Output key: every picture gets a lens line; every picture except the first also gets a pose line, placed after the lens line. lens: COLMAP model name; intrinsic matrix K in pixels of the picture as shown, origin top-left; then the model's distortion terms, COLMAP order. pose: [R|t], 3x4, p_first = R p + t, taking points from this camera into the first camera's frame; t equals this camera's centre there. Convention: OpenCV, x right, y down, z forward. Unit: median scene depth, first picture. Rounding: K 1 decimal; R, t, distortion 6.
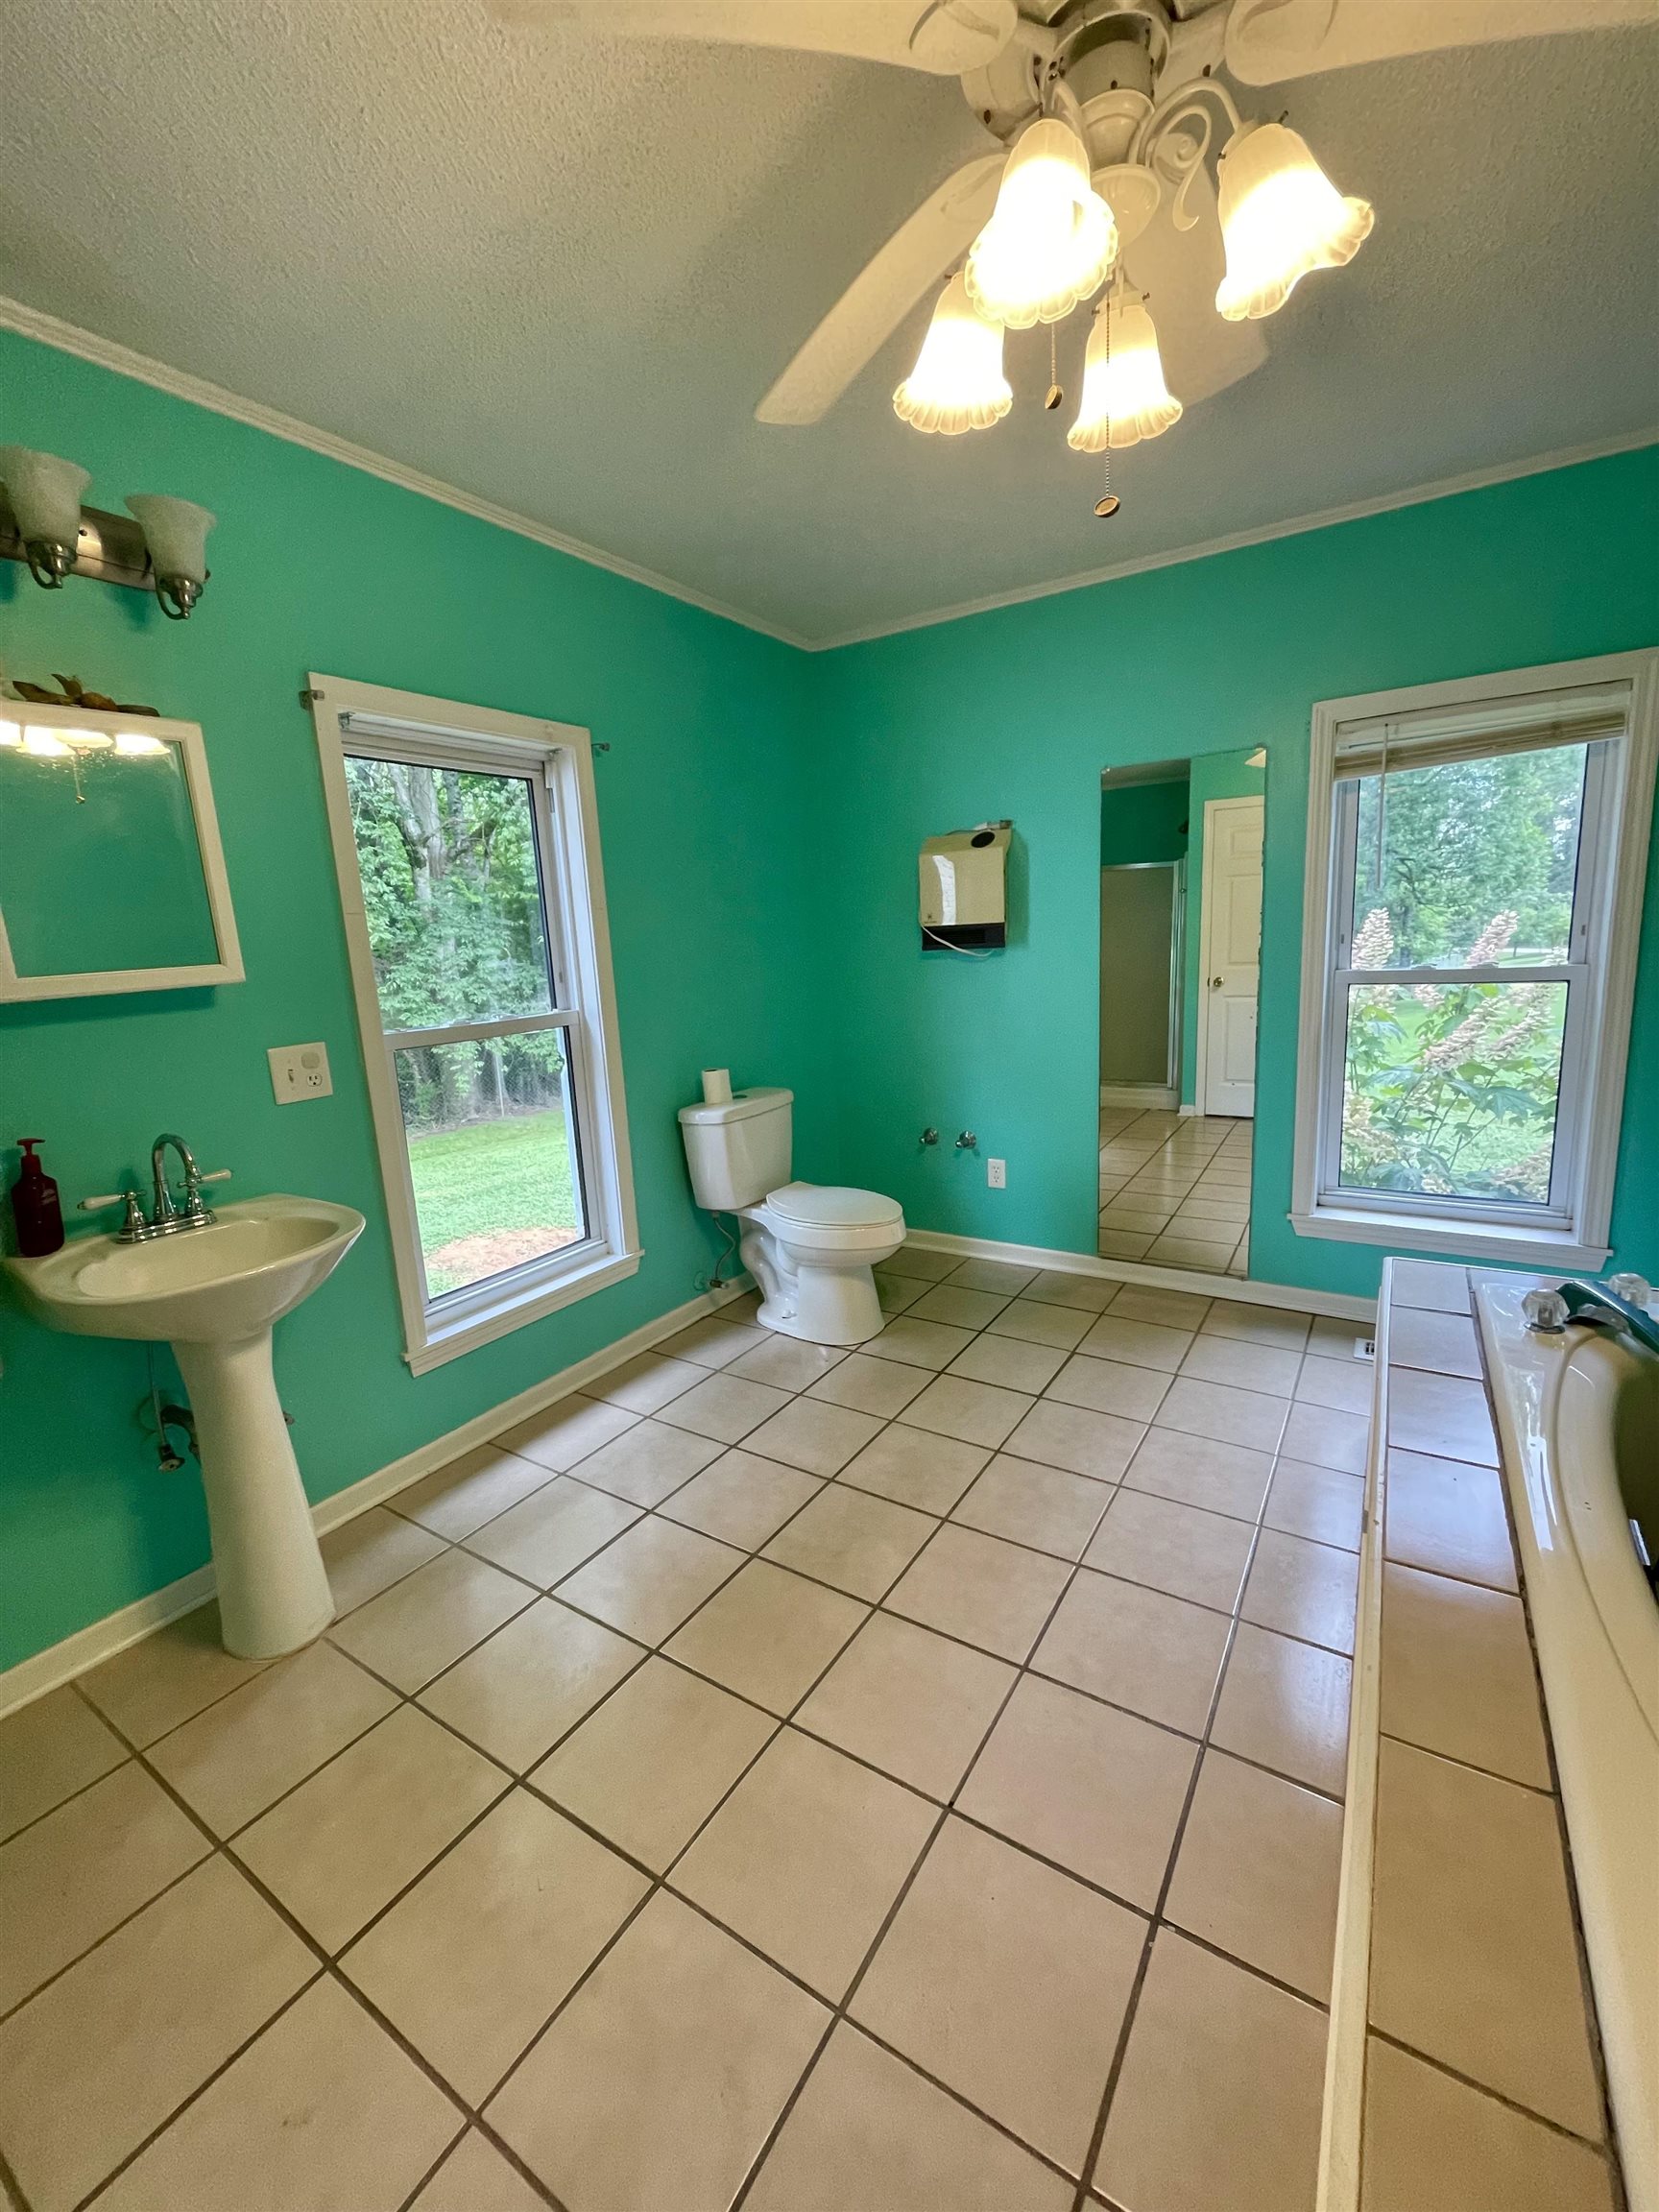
lens RADIAL K [[887.8, 0, 832.4], [0, 887.8, 1097.1], [0, 0, 1]] dist [-0.003810, -0.000251]
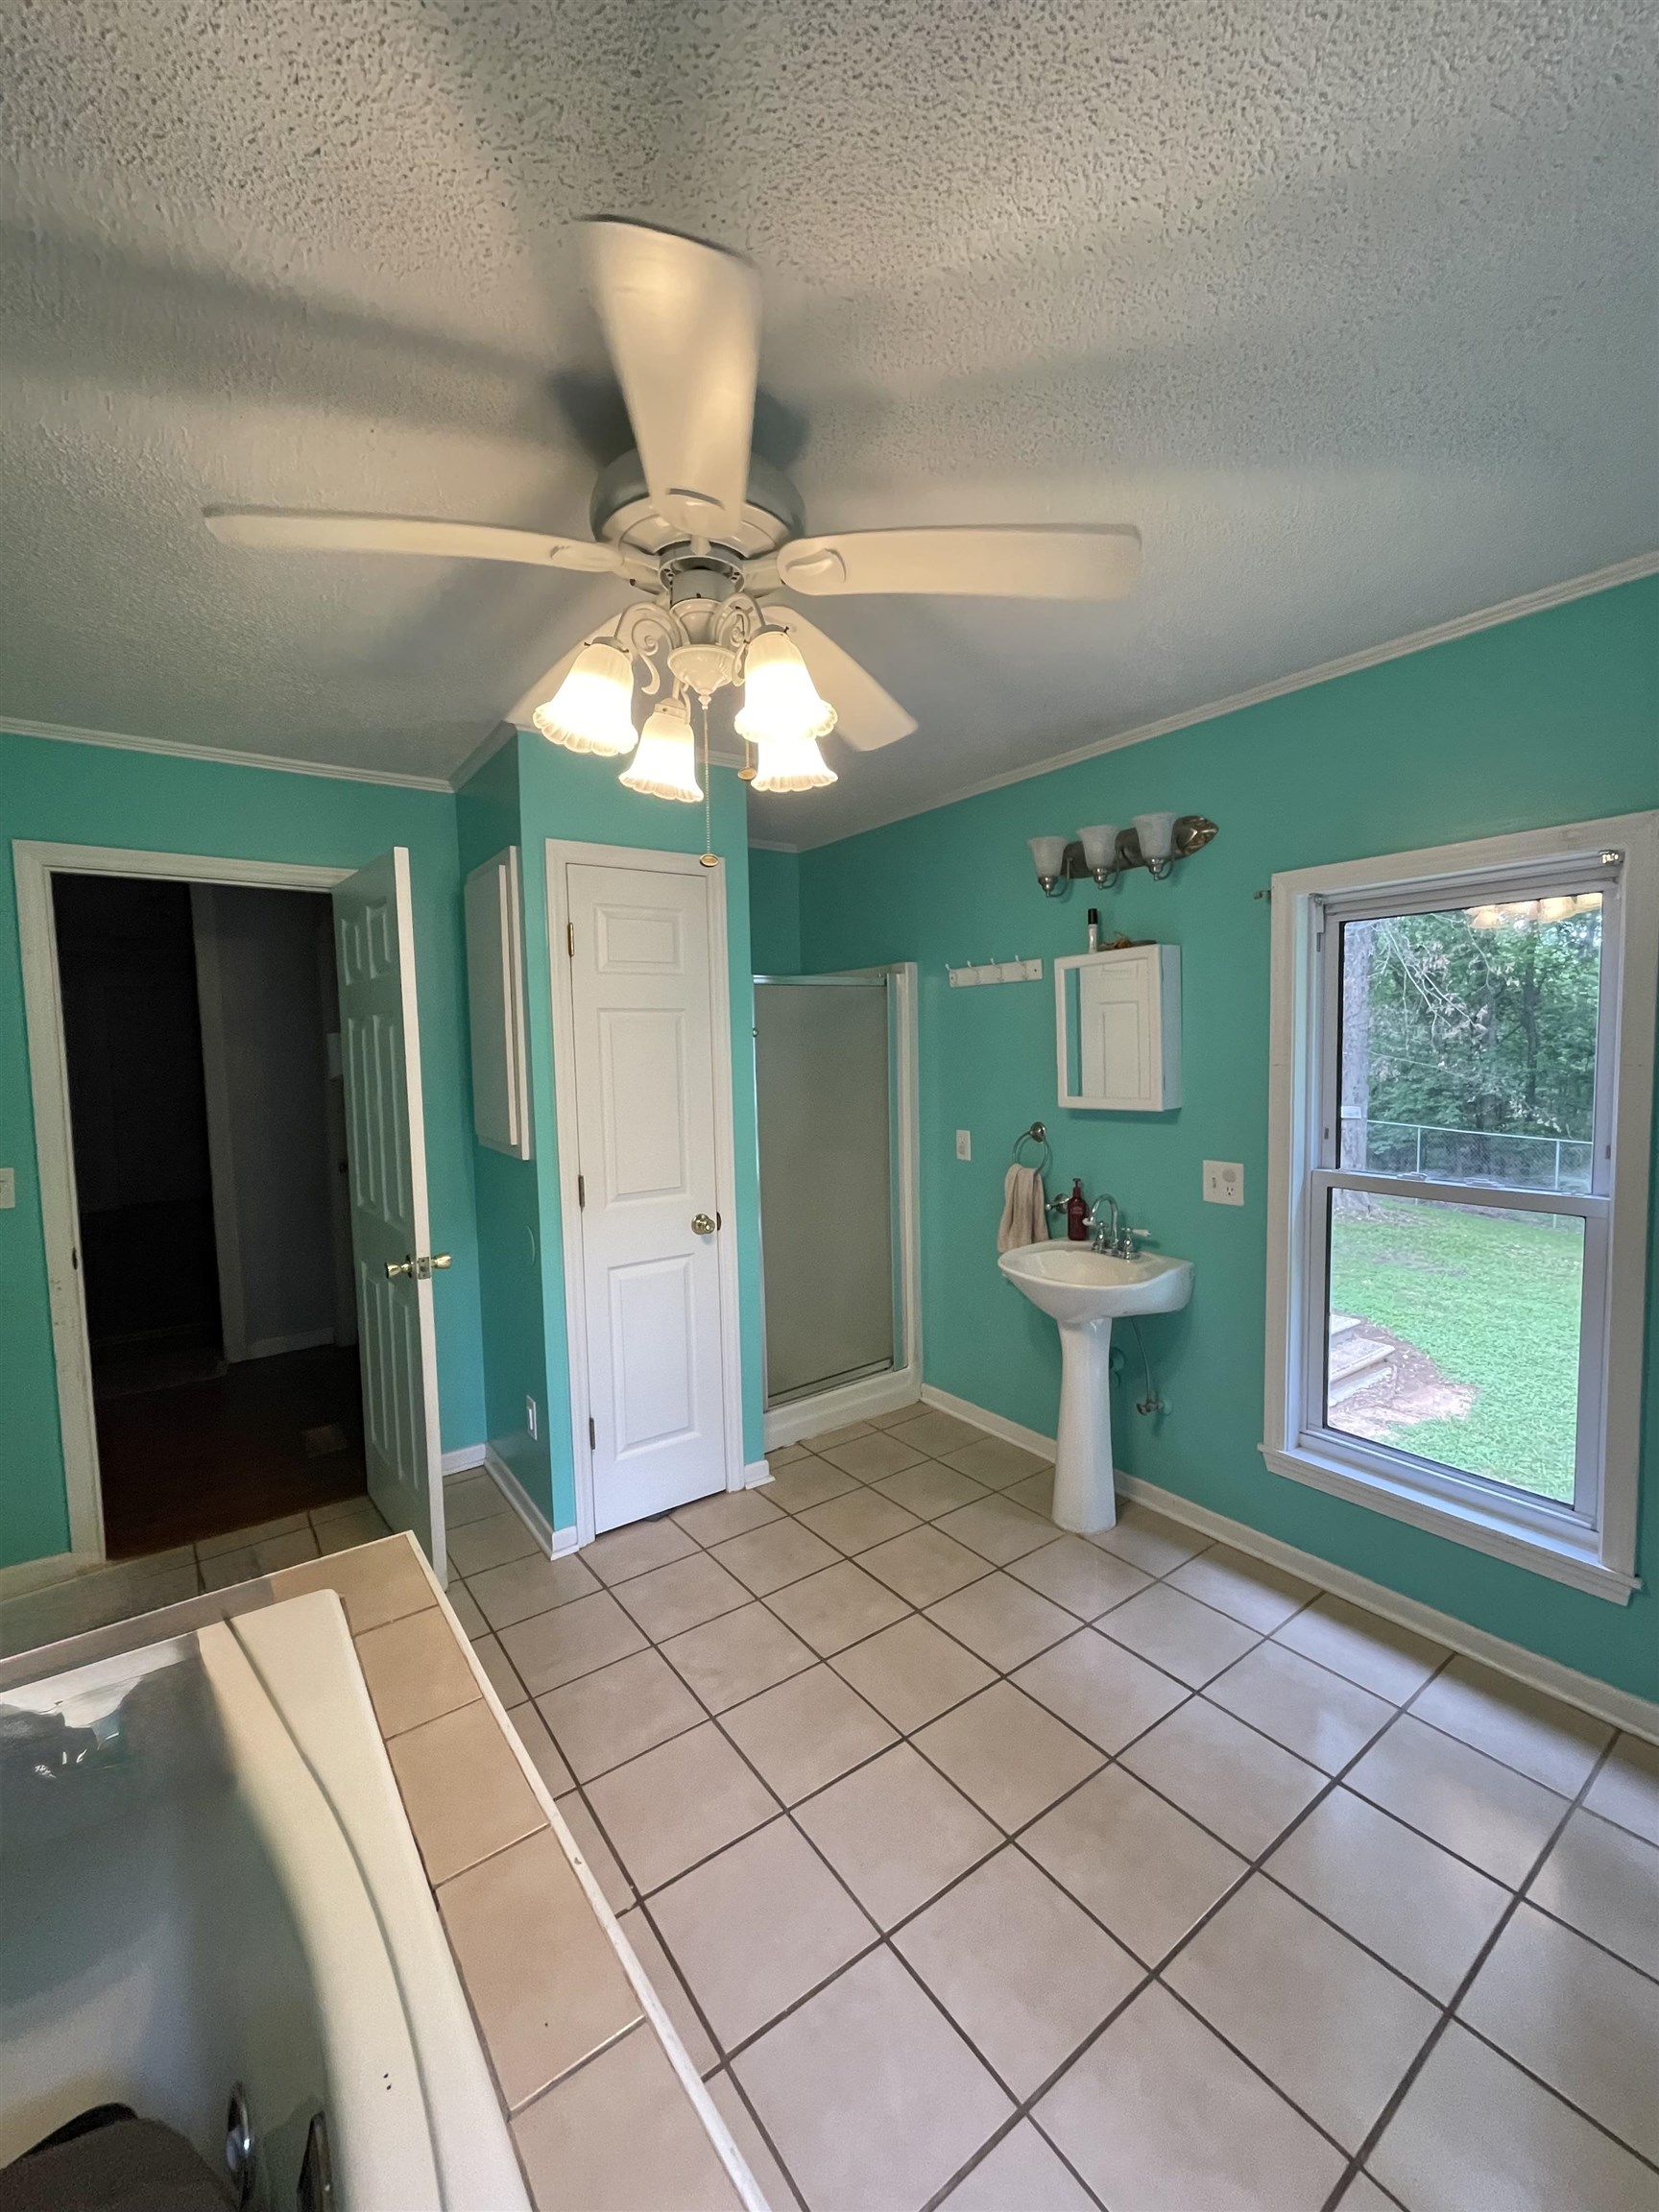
lens RADIAL K [[887.8, 0, 832.8], [0, 887.8, 1108.7], [0, 0, 1]] dist [-0.003810, -0.000251]
pose [[-0.365689, 0.125537, -0.922232, 0.796263], [-0.123454, 0.975565, 0.181750, -0.299720], [0.922513, 0.180317, -0.341255, 0.898646]]
